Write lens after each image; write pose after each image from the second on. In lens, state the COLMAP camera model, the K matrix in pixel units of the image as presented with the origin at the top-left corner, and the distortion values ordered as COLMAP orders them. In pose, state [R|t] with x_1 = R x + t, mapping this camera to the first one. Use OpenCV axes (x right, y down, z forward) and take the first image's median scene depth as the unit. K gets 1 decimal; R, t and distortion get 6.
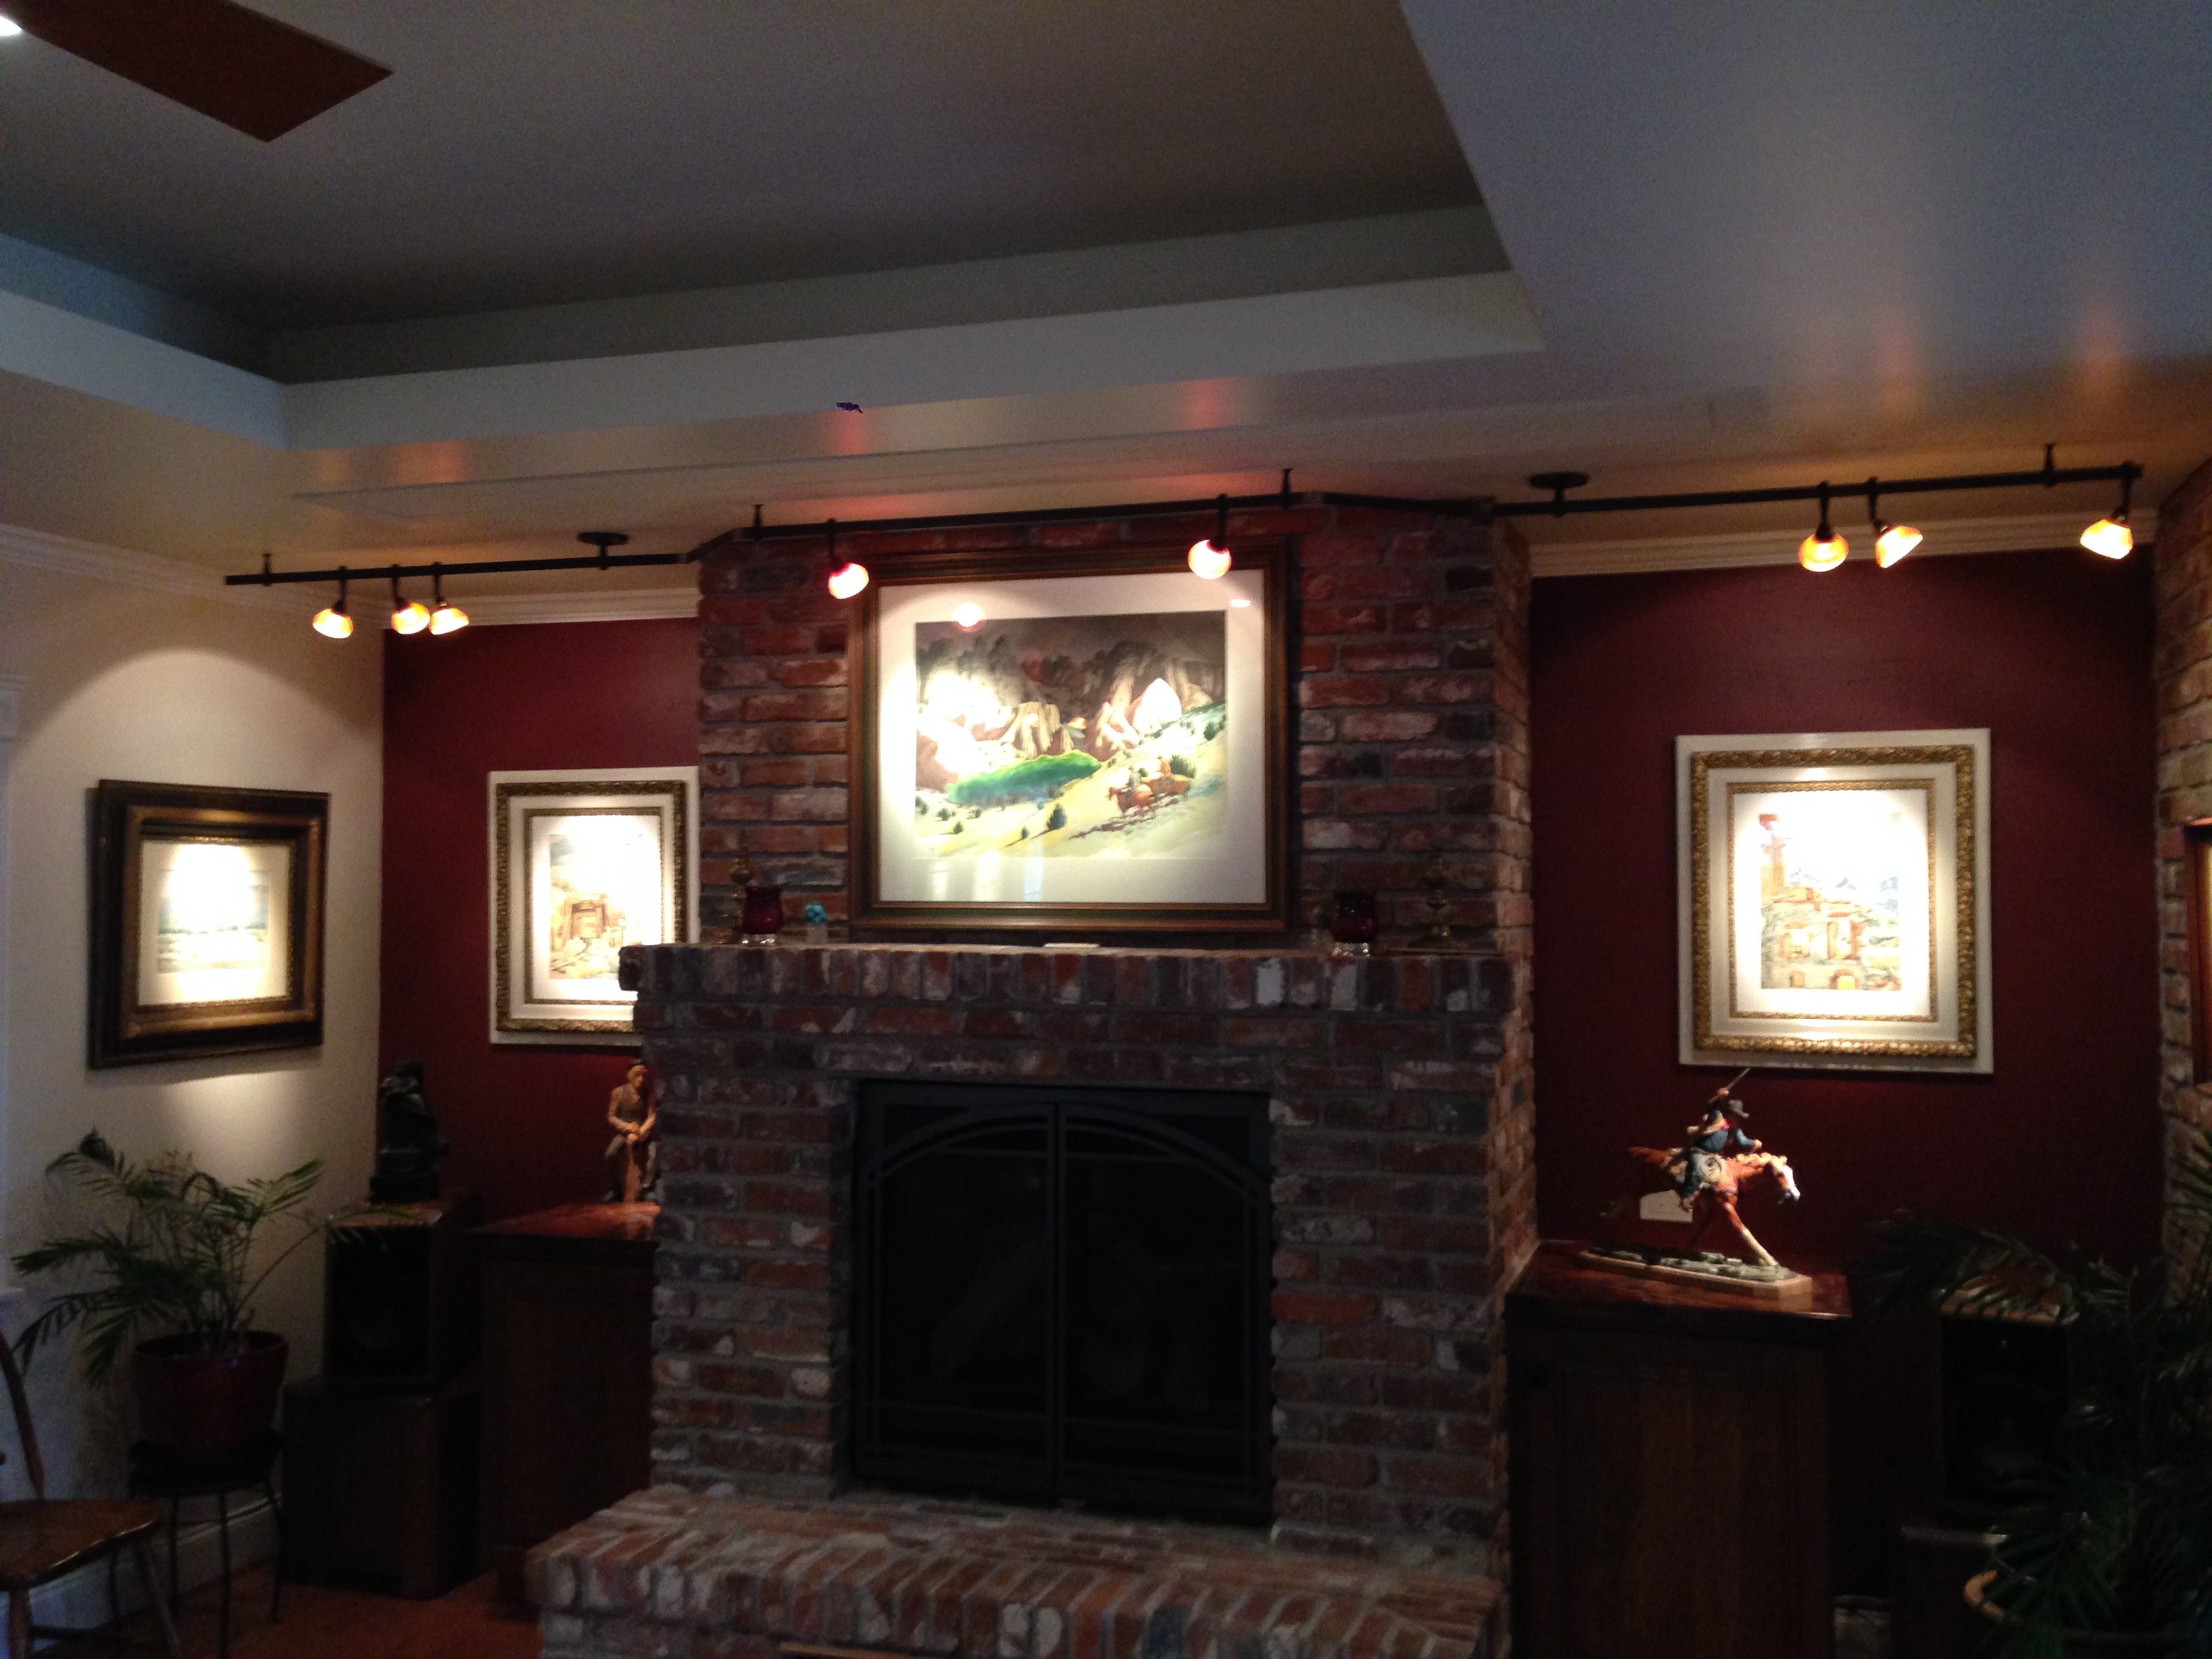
lens RADIAL K [[2044.2, 0, 1112.6], [0, 2044.2, 823.7], [0, 0, 1]] dist [0.060681, 0.000000]
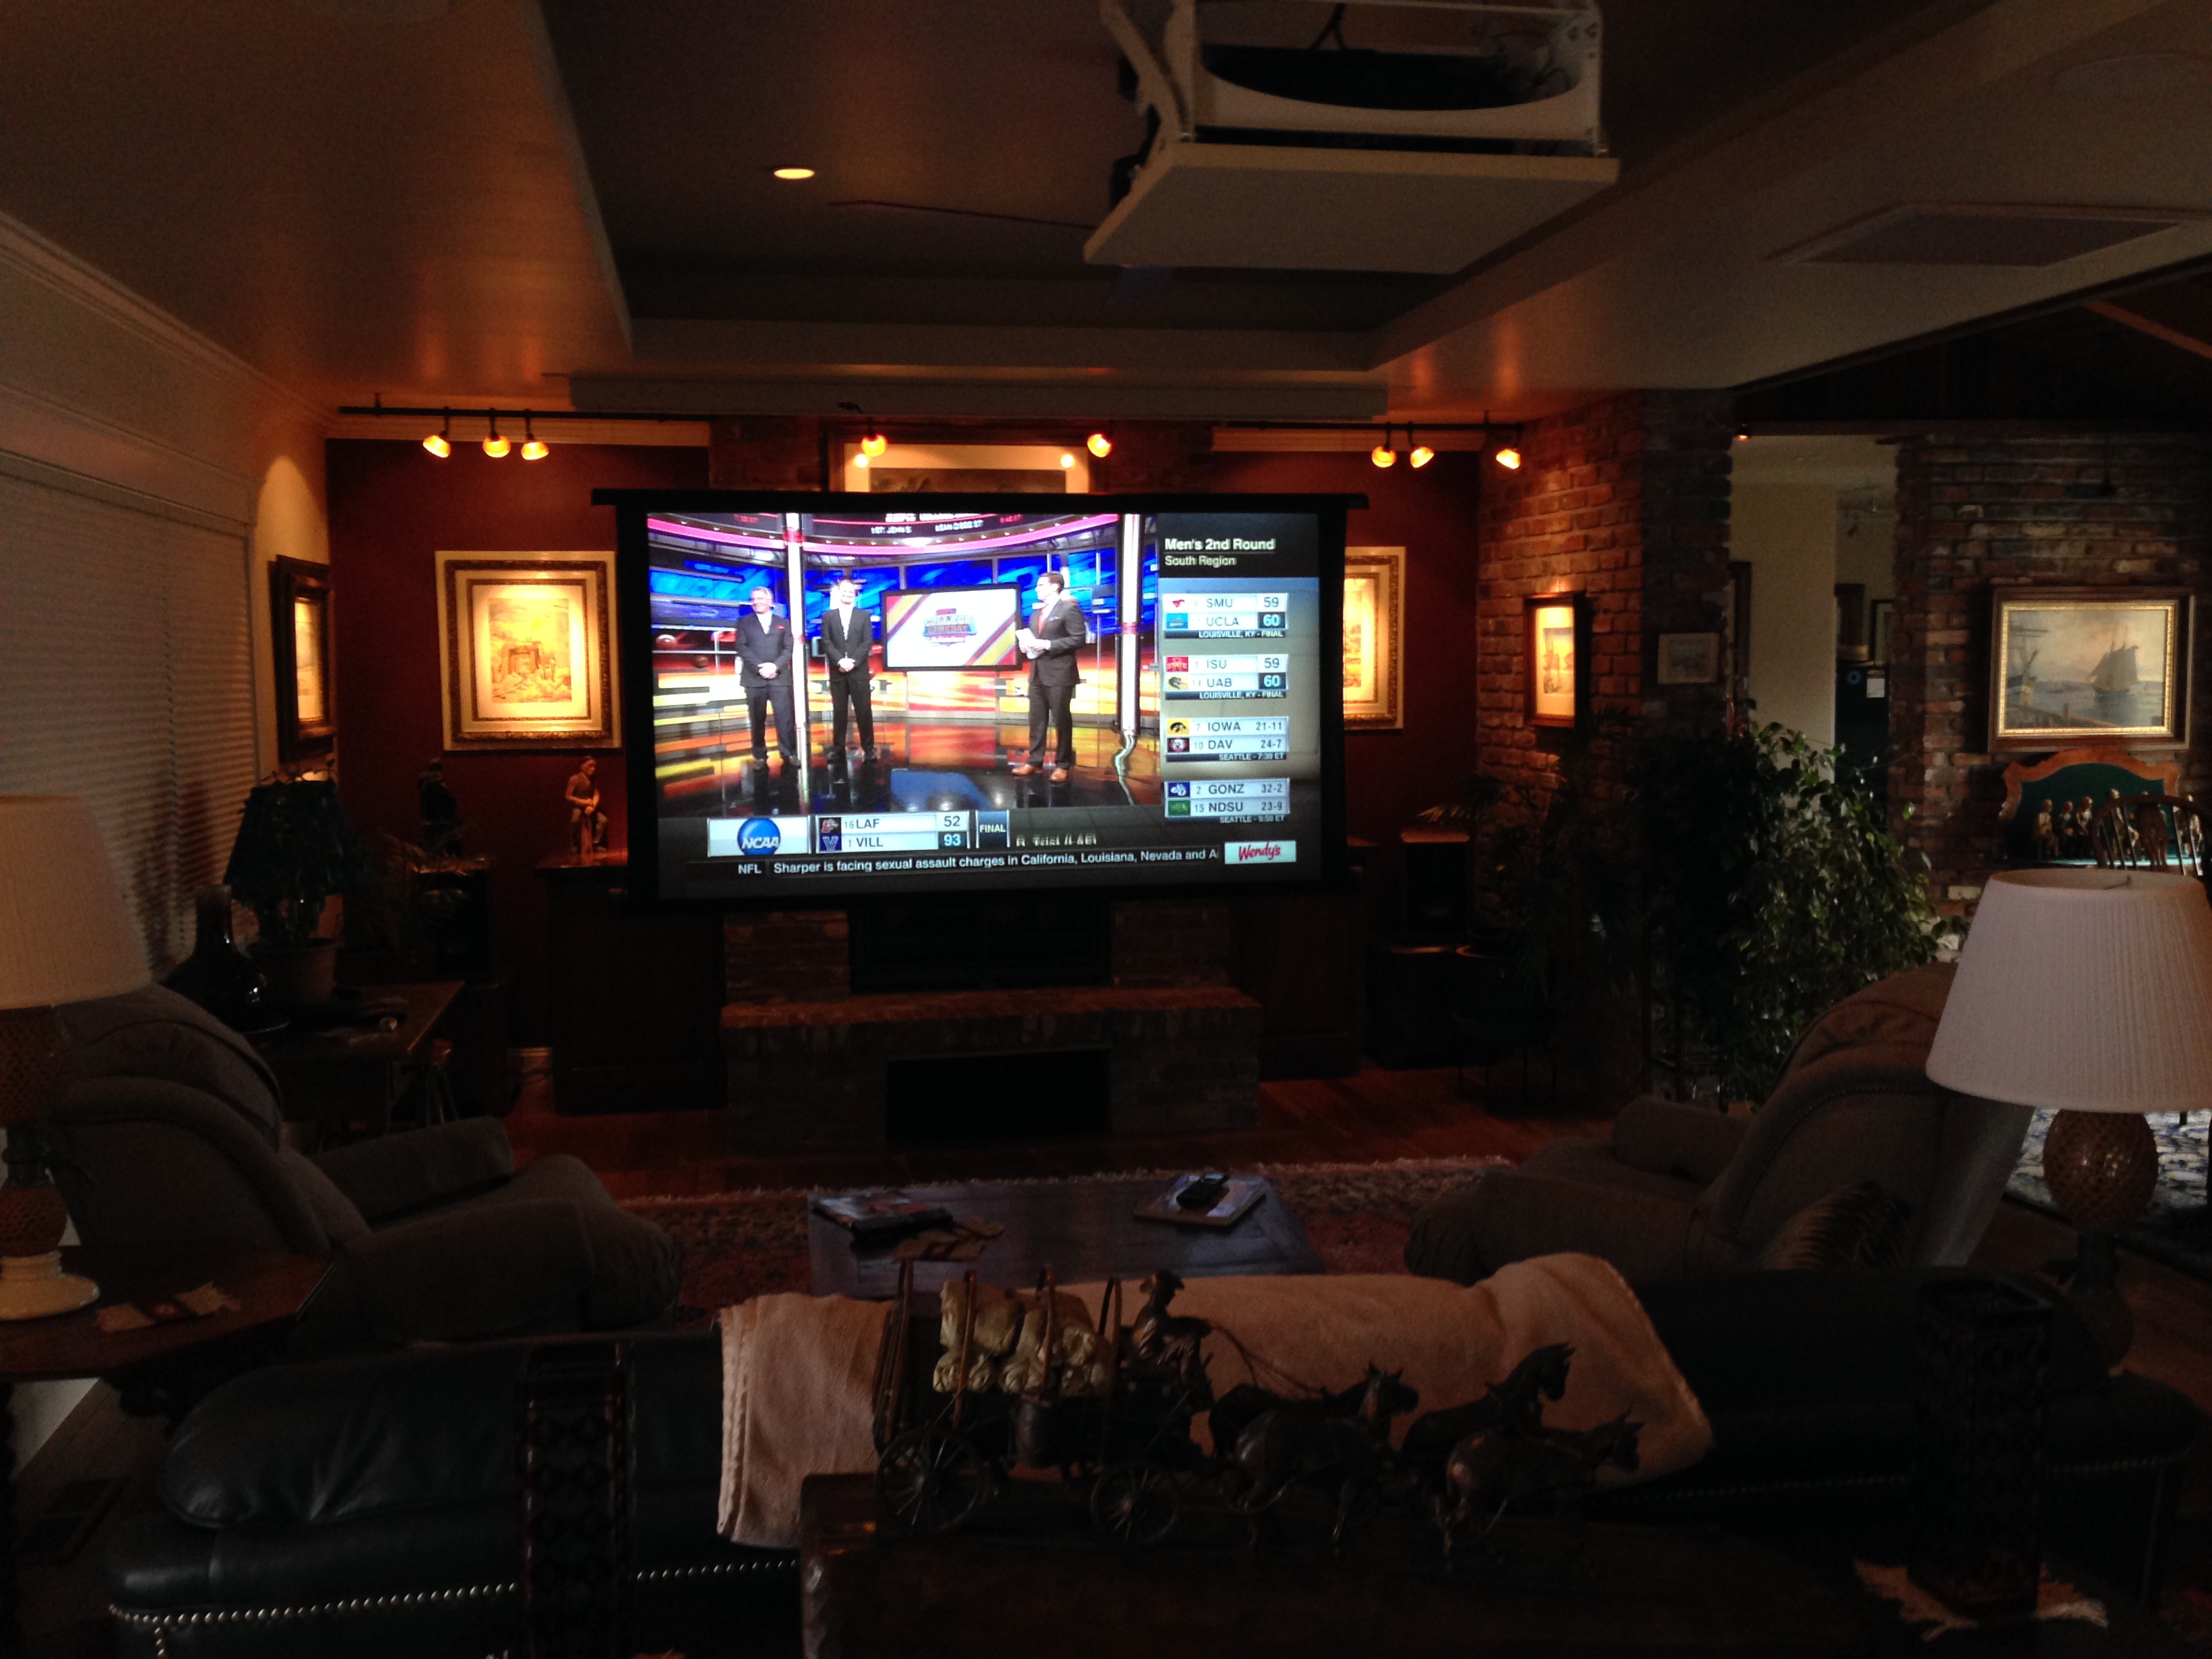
lens RADIAL K [[2044.2, 0, 1104.7], [0, 2044.2, 828.8], [0, 0, 1]] dist [0.060681, 0.000000]
pose [[0.878840, -0.047604, 0.474736, -0.721562], [-0.005249, 0.993985, 0.109388, 0.007213], [-0.477088, -0.098626, 0.873304, -0.530830]]
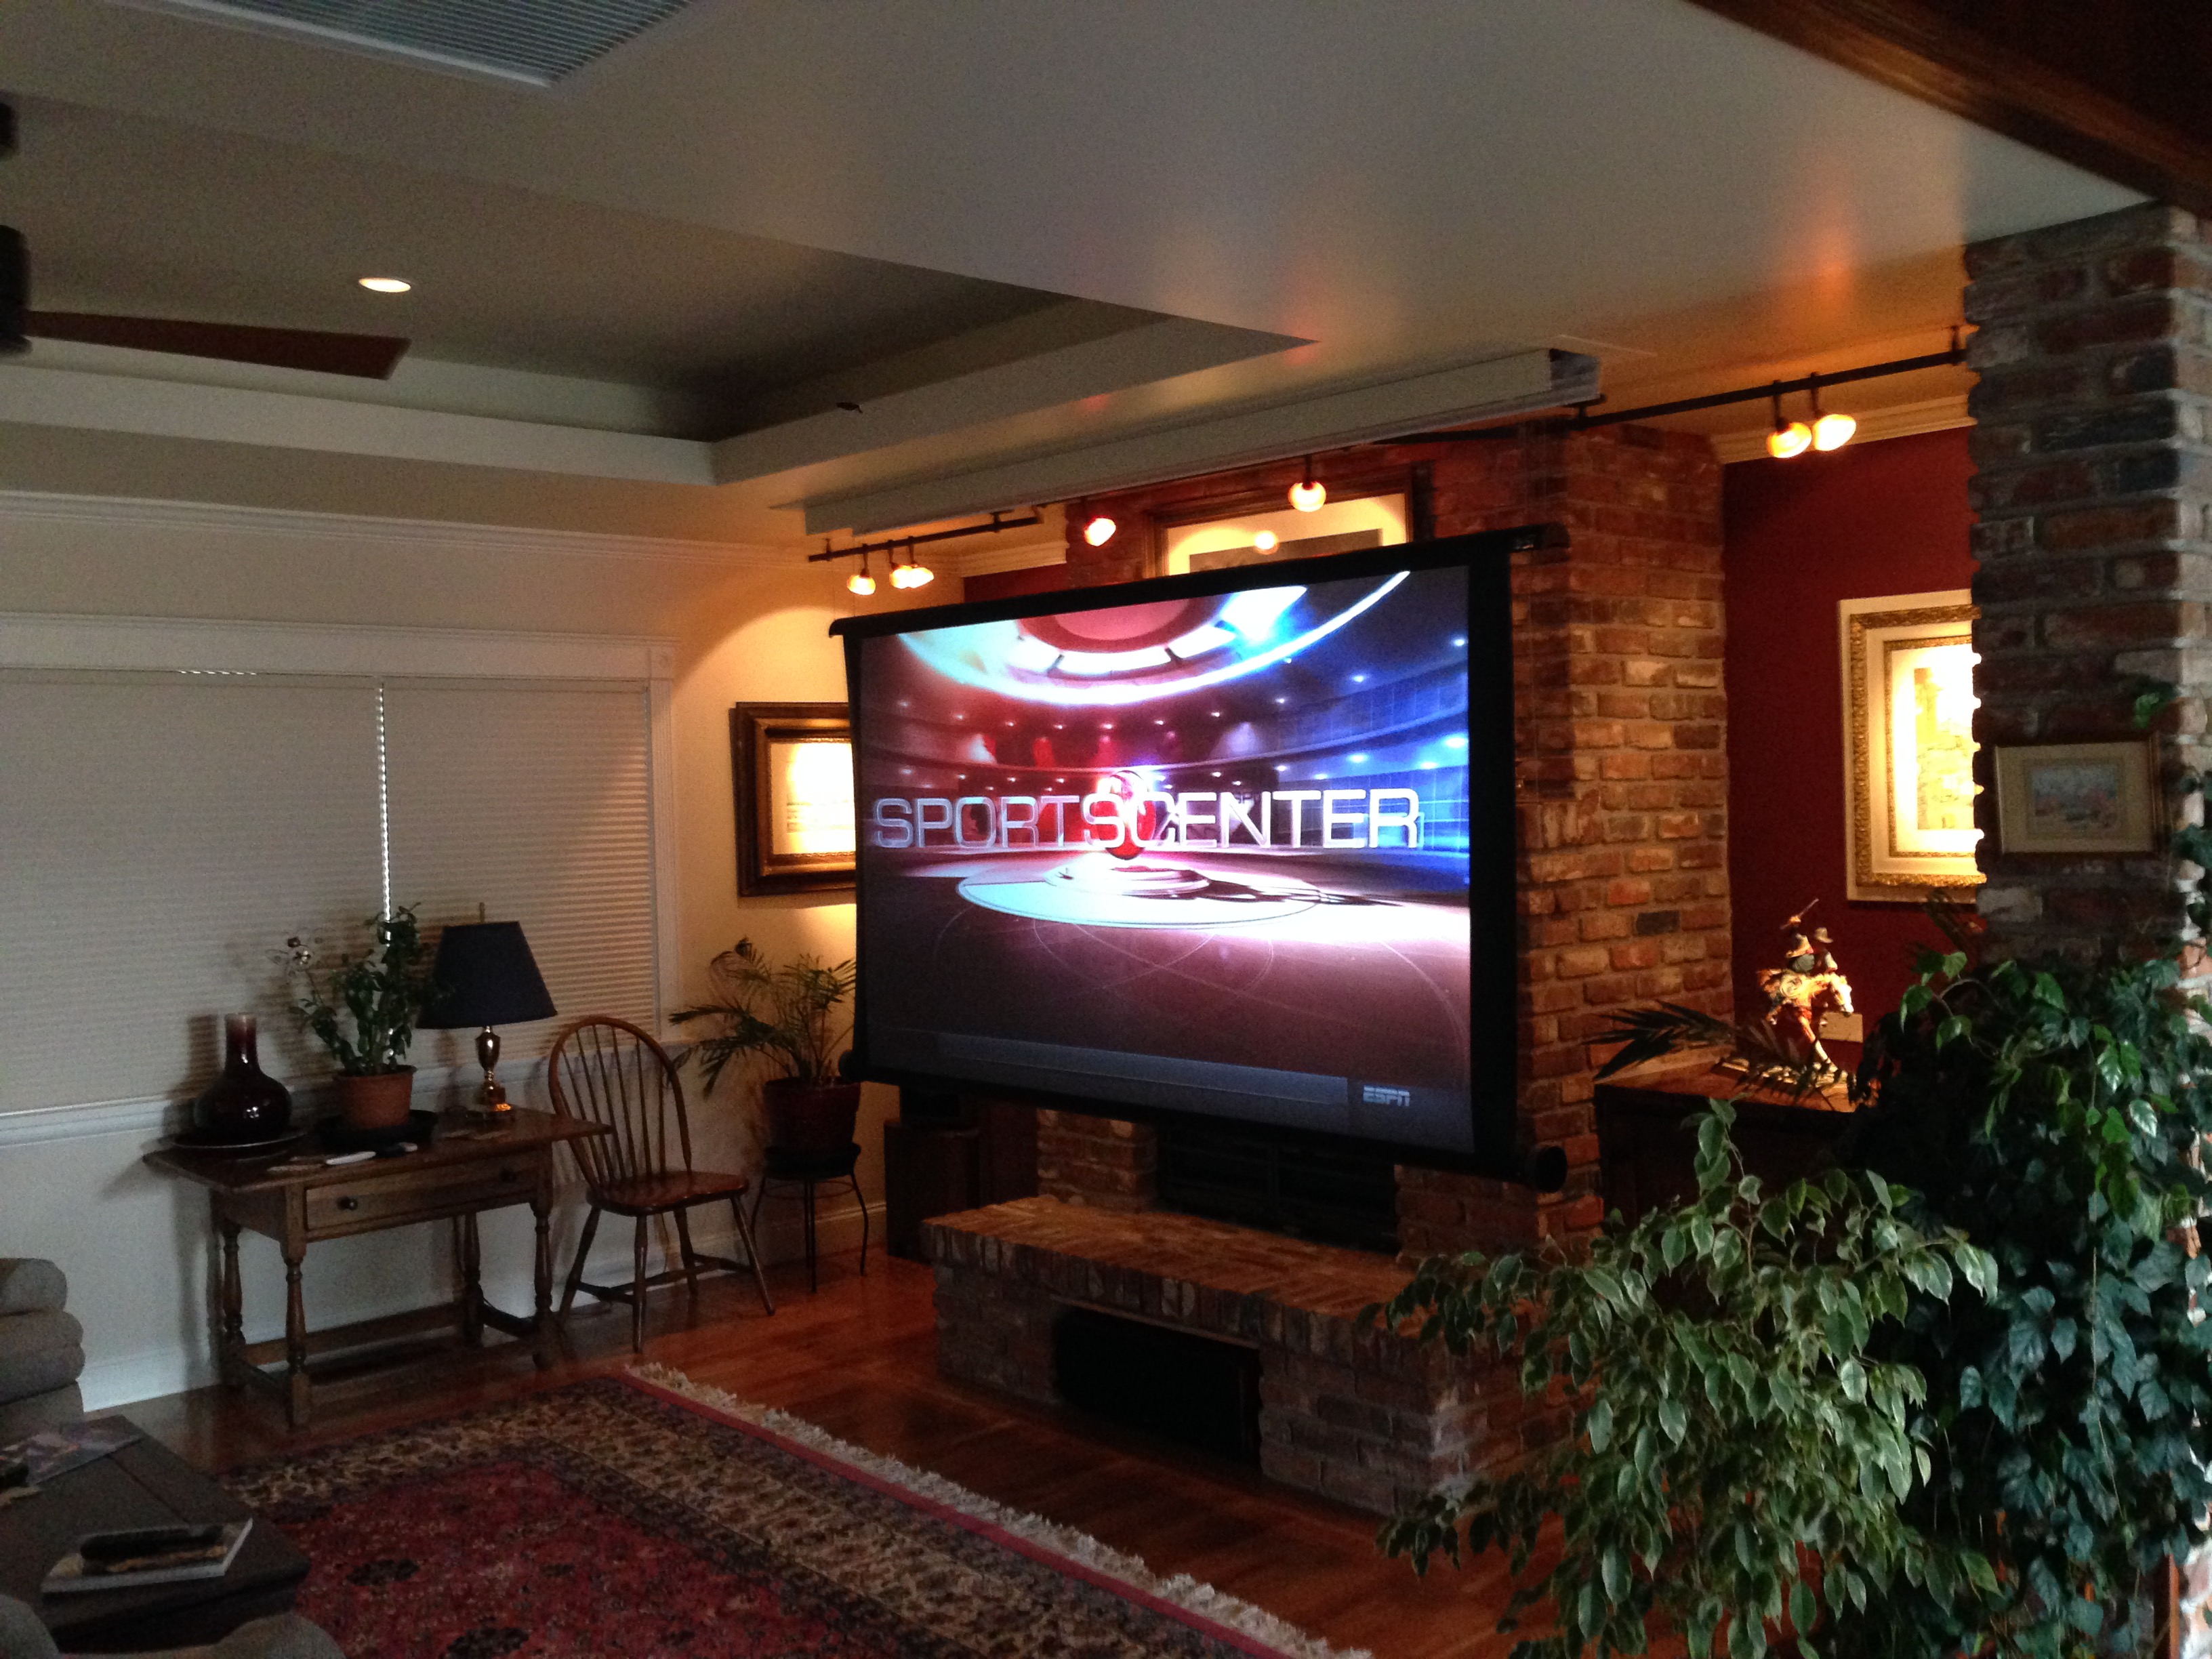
lens RADIAL K [[2044.2, 0, 1099.3], [0, 2044.2, 831.2], [0, 0, 1]] dist [0.060681, 0.000000]
pose [[0.868698, -0.011523, -0.495208, 0.498668], [0.043170, 0.997687, 0.052513, 0.005547], [0.493457, -0.066996, 0.867186, -0.160672]]
